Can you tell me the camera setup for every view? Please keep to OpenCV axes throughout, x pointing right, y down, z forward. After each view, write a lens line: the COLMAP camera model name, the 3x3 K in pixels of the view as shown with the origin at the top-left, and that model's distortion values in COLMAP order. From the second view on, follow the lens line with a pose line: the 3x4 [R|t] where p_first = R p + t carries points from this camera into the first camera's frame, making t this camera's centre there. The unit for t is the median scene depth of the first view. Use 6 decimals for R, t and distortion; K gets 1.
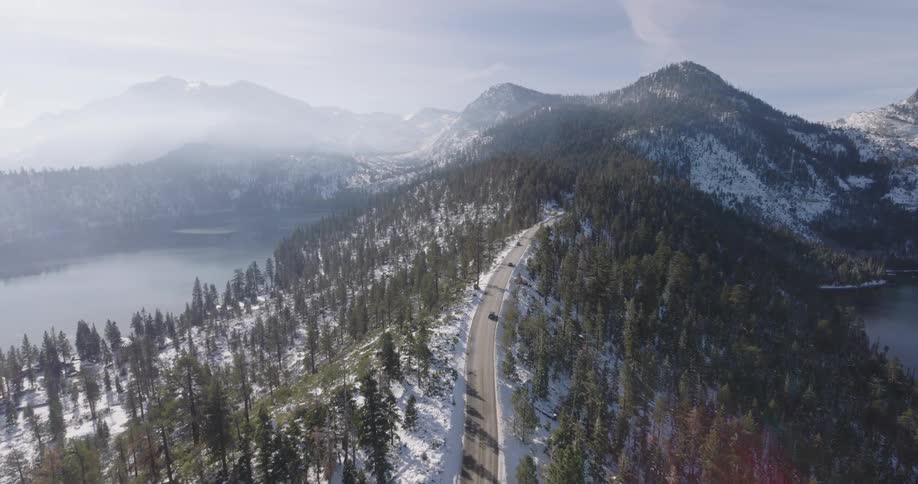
lens RADIAL K [[472.9, 0, 459.0], [0, 472.9, 242.0], [0, 0, 1]] dist [0.001991, -0.001713]
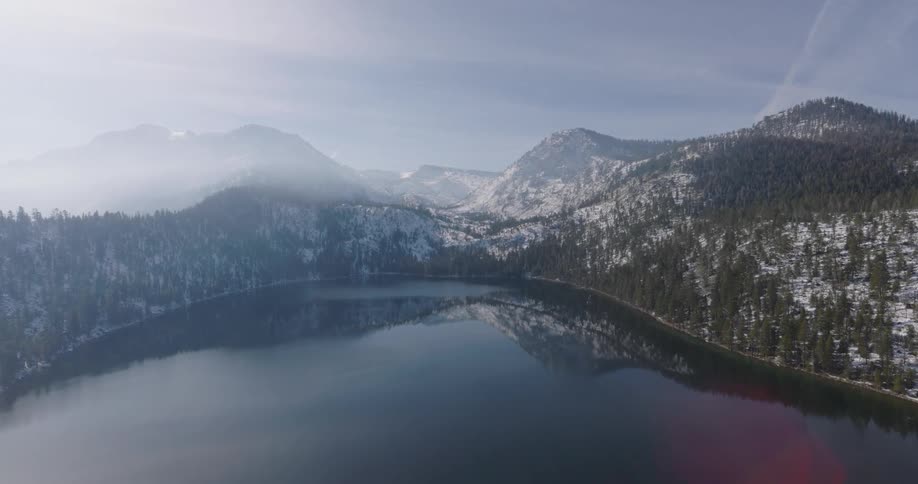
lens RADIAL K [[472.9, 0, 459.0], [0, 472.9, 242.0], [0, 0, 1]] dist [0.001991, -0.001713]
pose [[0.994425, -0.010292, 0.104941, -0.301901], [0.024256, 0.990863, -0.132672, -0.021029], [-0.102617, 0.134478, 0.985589, 0.260848]]
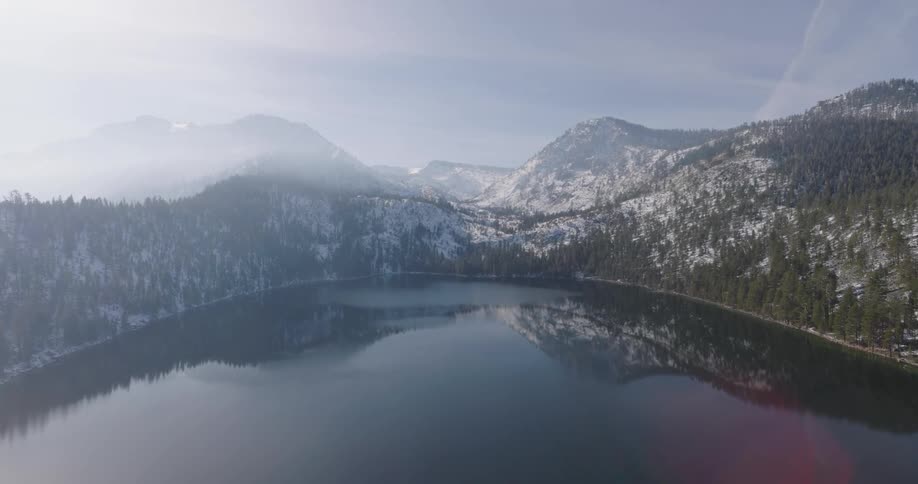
lens RADIAL K [[472.9, 0, 459.0], [0, 472.9, 242.0], [0, 0, 1]] dist [0.001991, -0.001713]
pose [[0.995120, -0.008030, 0.098341, -0.332545], [0.020871, 0.991261, -0.130256, -0.028249], [-0.096436, 0.131673, 0.986591, 0.345843]]
